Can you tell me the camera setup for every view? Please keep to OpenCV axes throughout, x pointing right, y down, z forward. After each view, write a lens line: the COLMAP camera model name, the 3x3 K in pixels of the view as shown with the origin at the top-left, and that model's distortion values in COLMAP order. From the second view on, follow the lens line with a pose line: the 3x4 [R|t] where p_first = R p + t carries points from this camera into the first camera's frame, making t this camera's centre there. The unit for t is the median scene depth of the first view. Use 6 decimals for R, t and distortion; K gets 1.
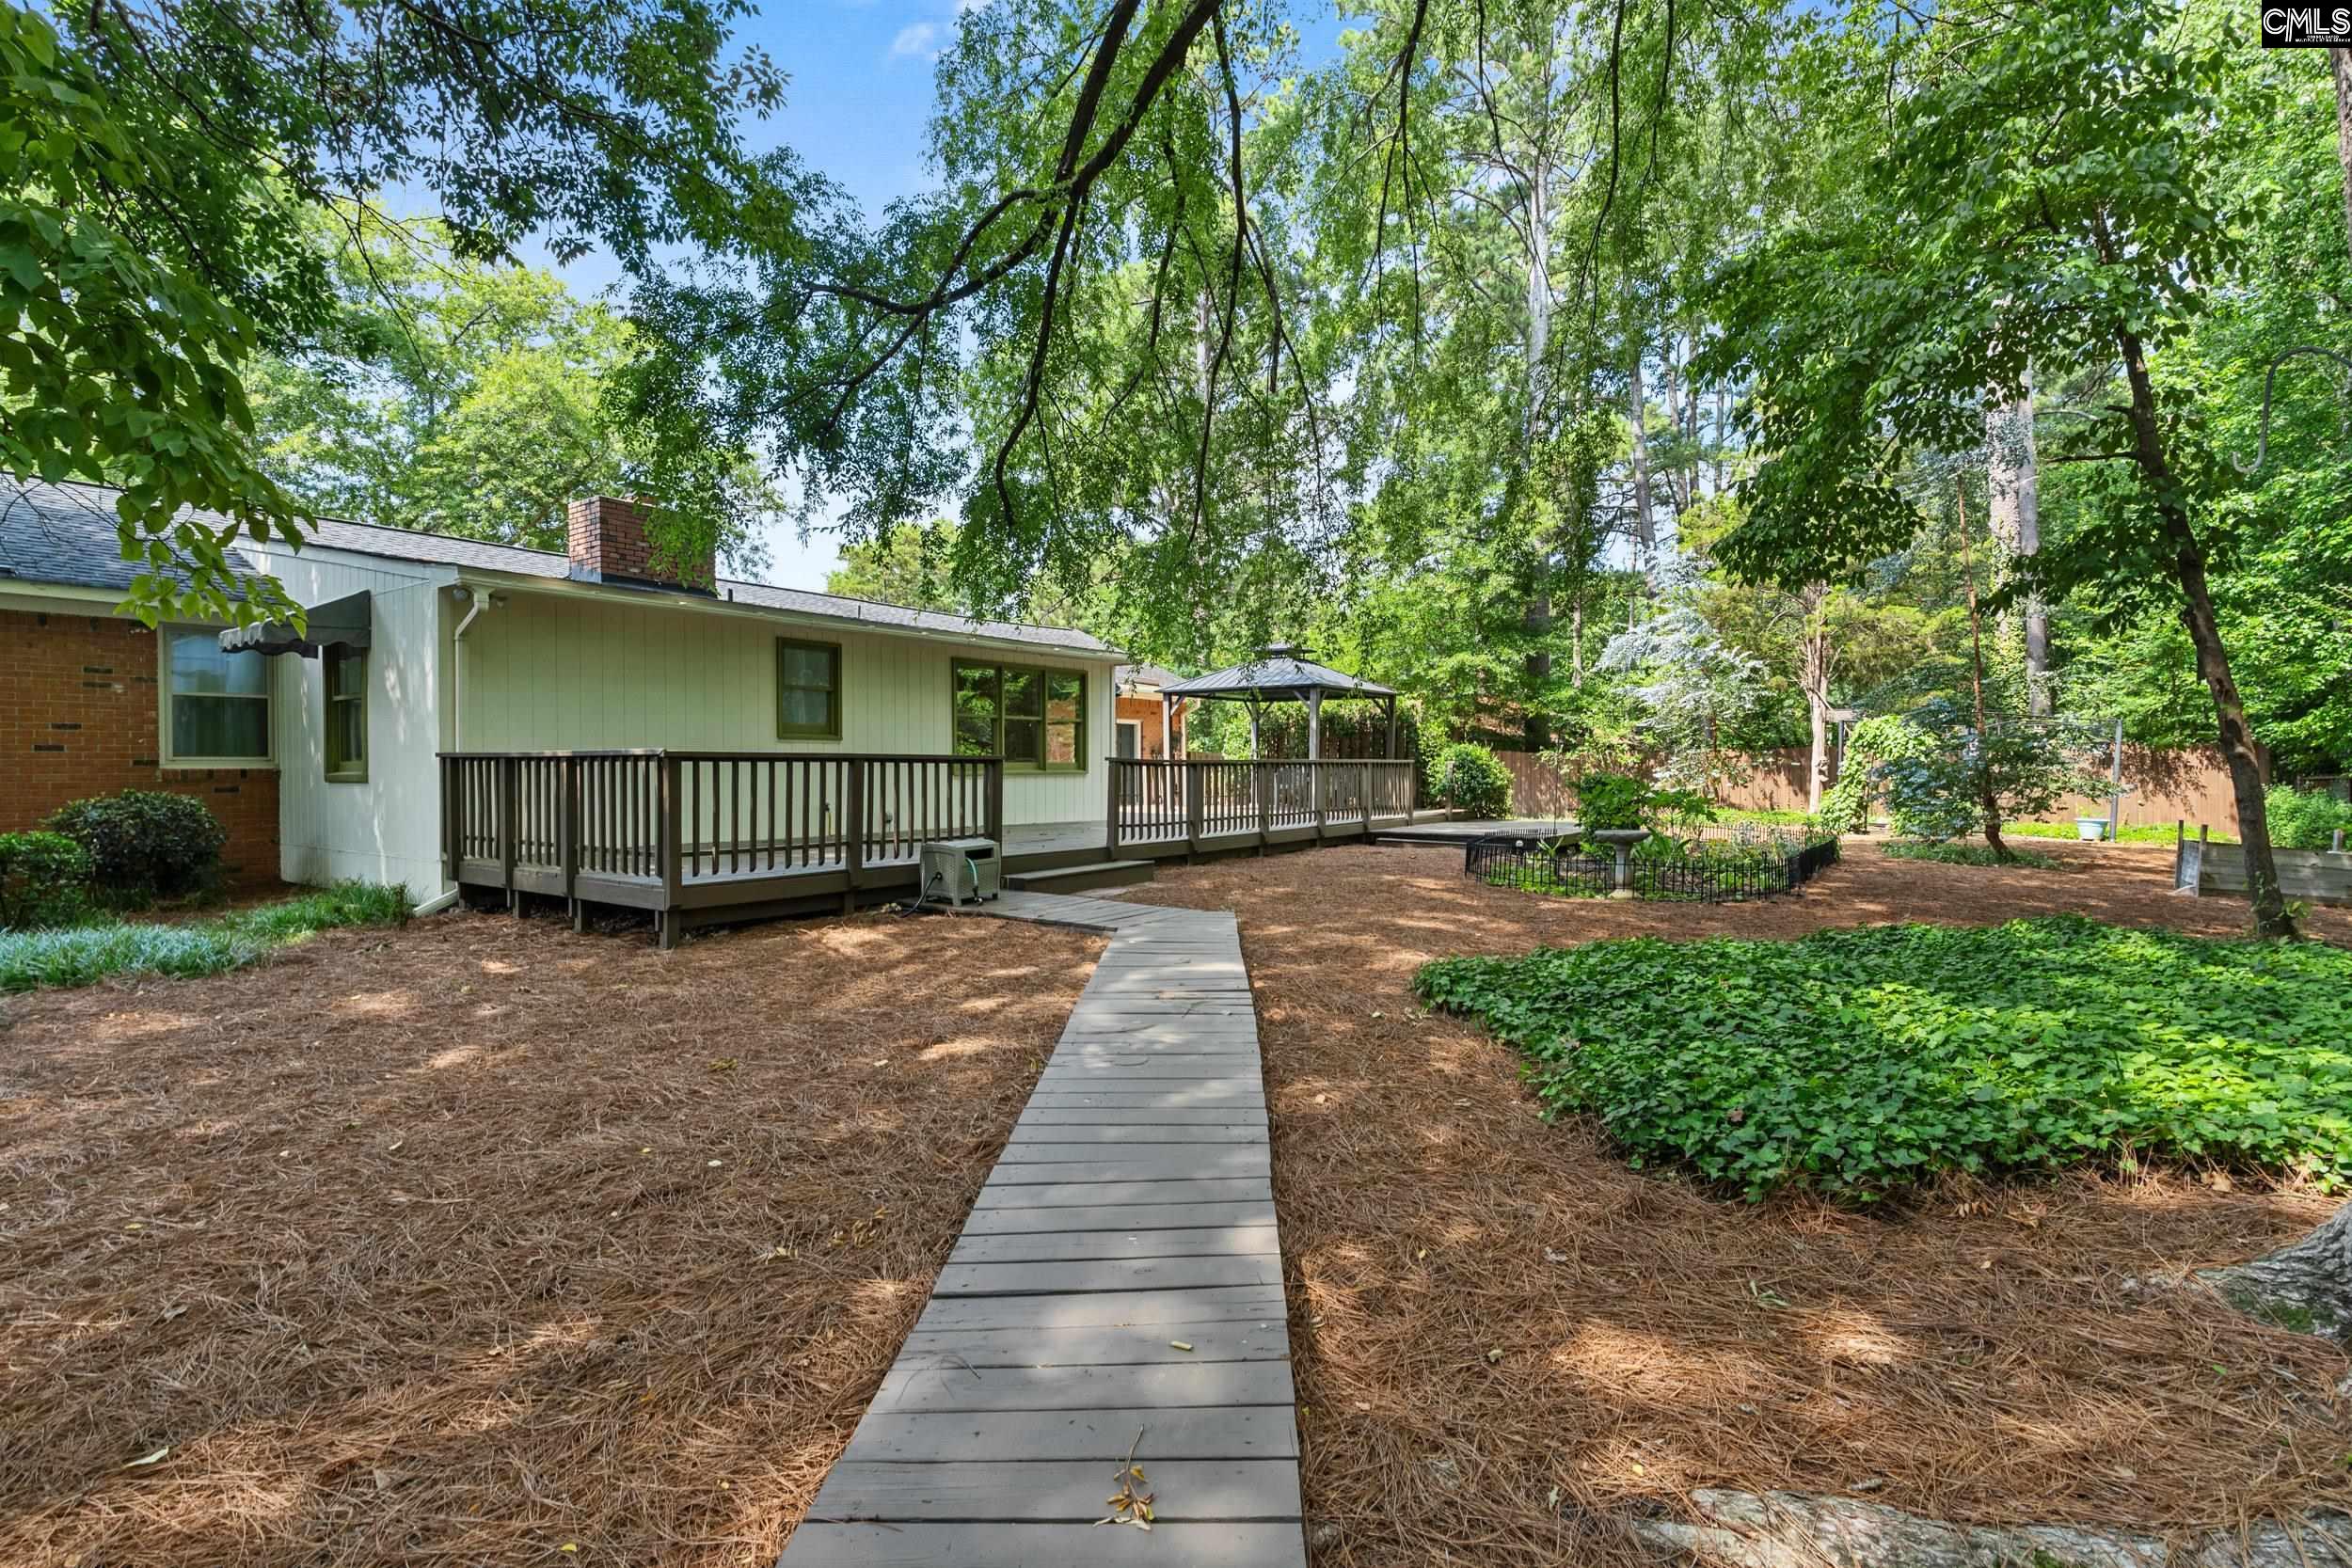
lens RADIAL K [[1090.1, 0, 1180.4], [0, 1090.1, 768.7], [0, 0, 1]] dist [-0.001363, -0.000194]
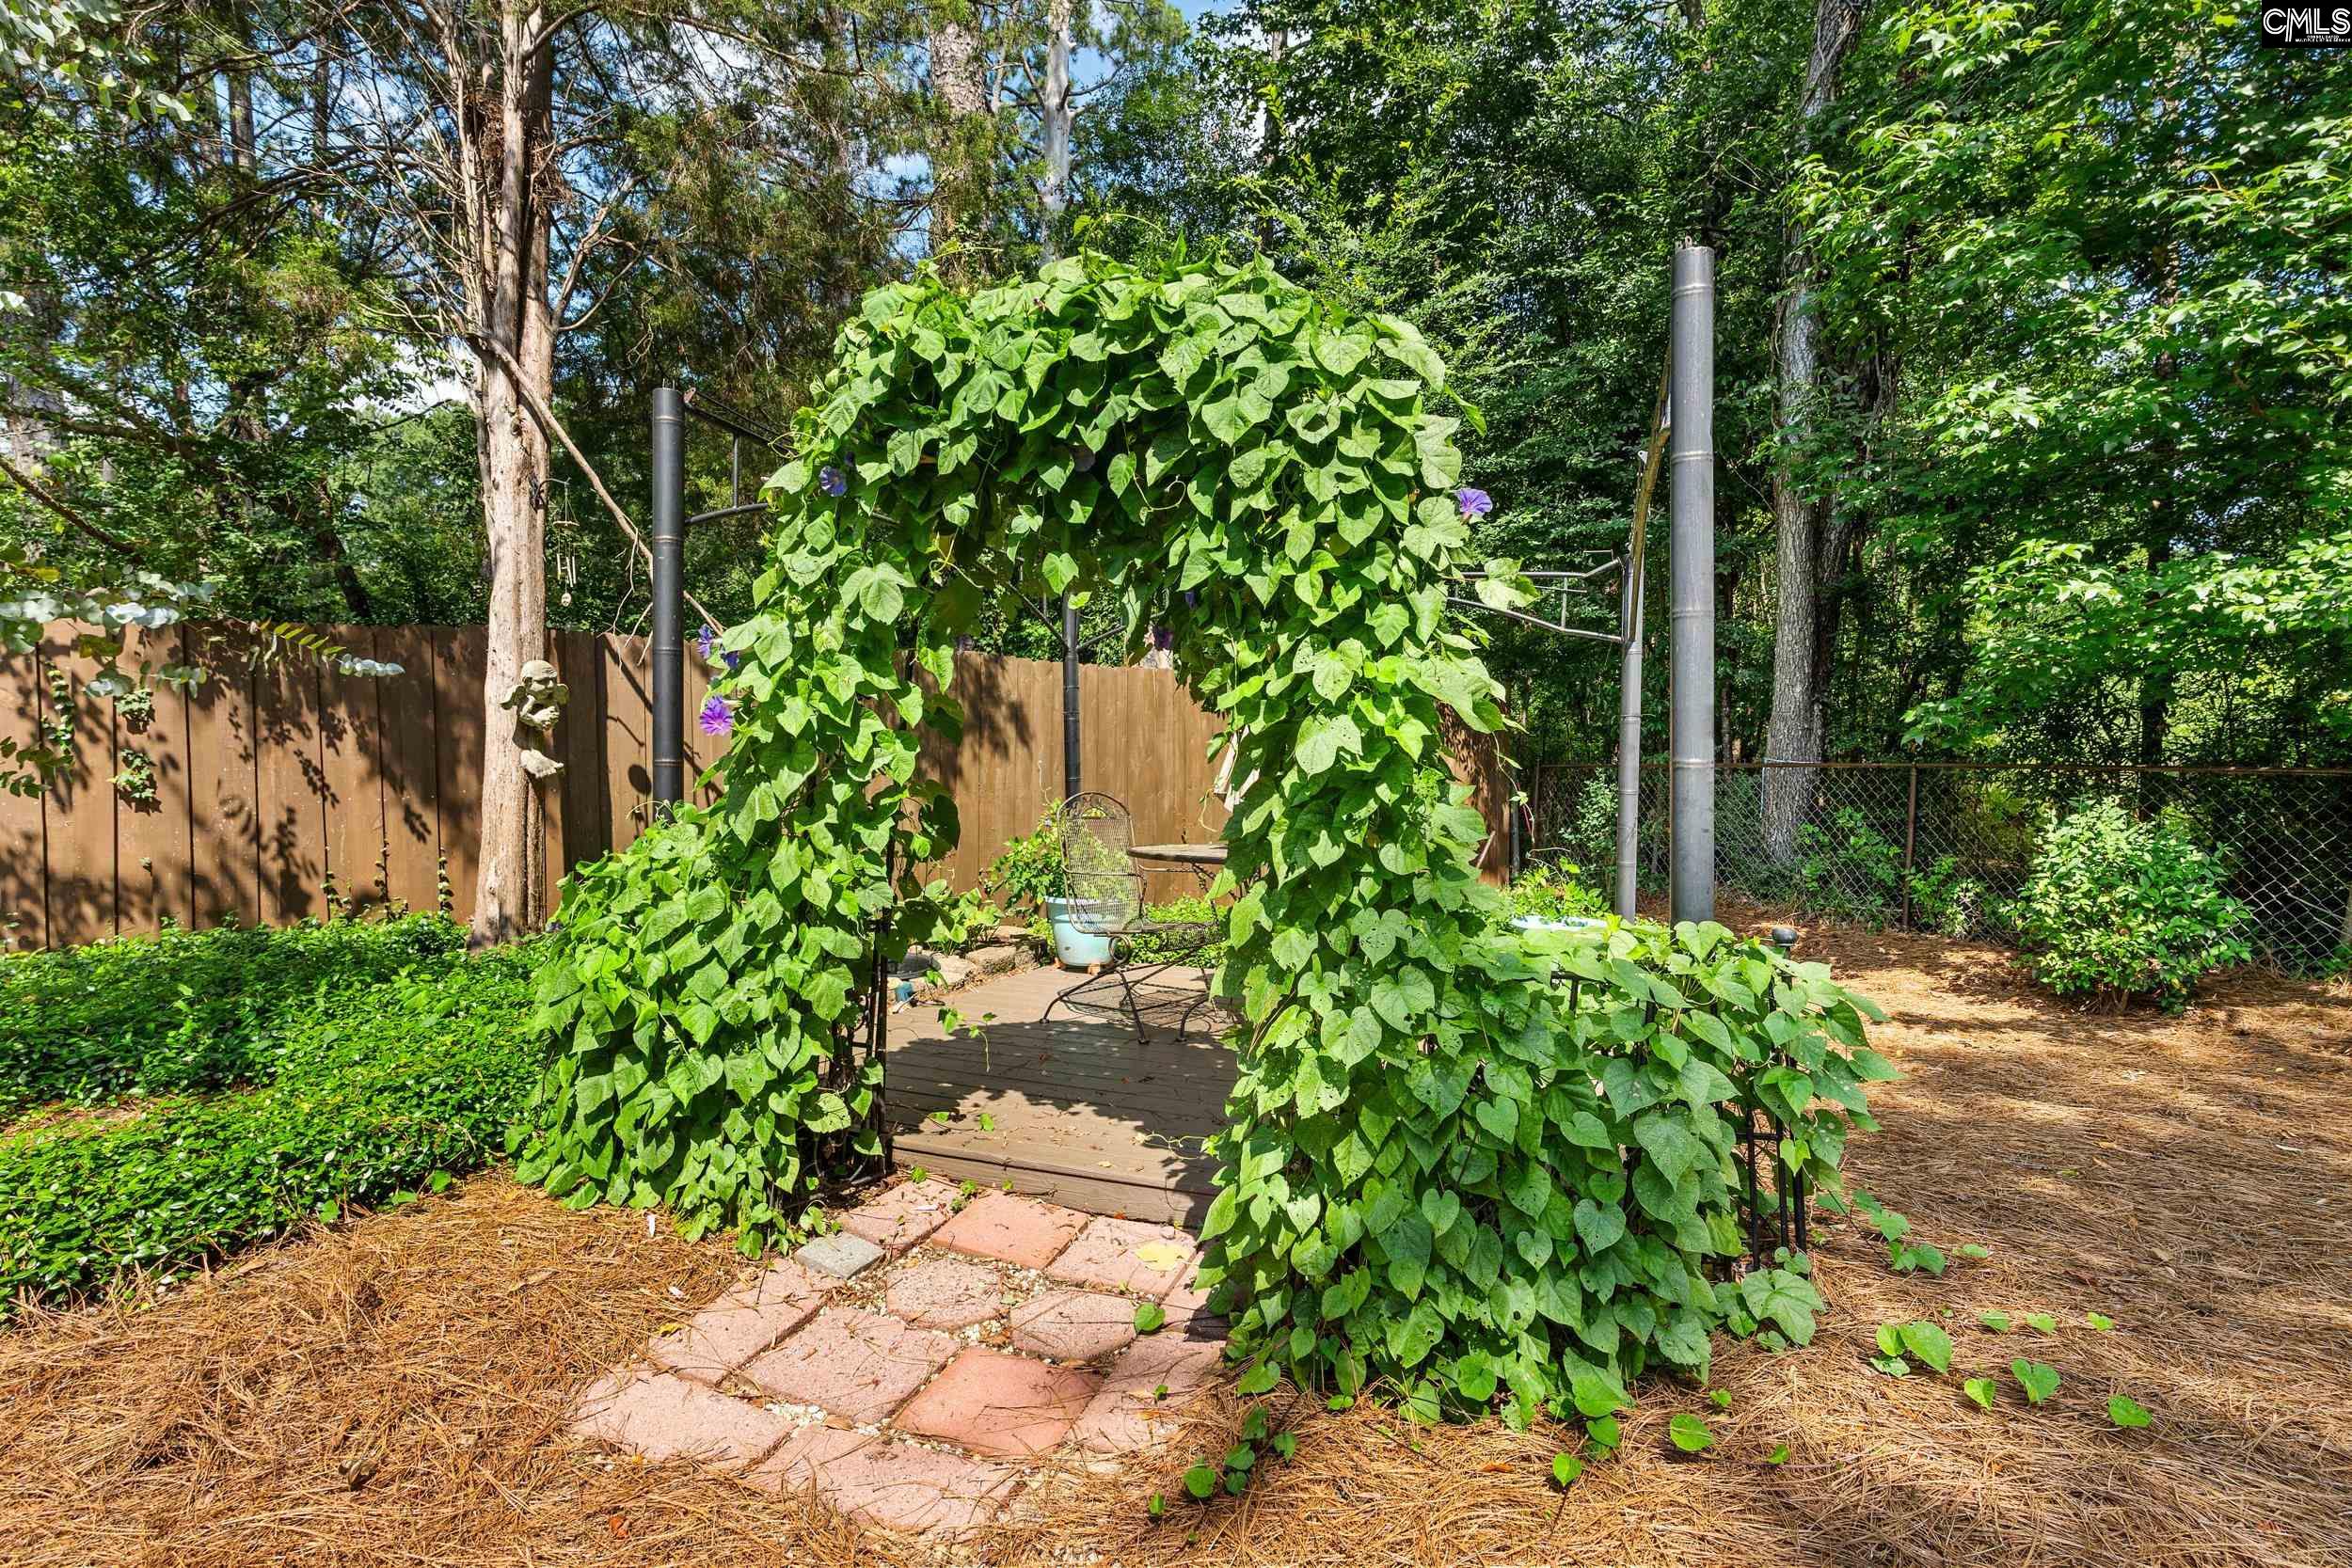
lens RADIAL K [[1090.1, 0, 1180.4], [0, 1090.1, 768.7], [0, 0, 1]] dist [-0.001363, -0.000194]
pose [[0.464819, -0.003778, 0.885398, 0.444769], [-0.014279, 0.999829, 0.011763, 0.006944], [-0.885291, -0.018111, 0.464685, 0.764454]]
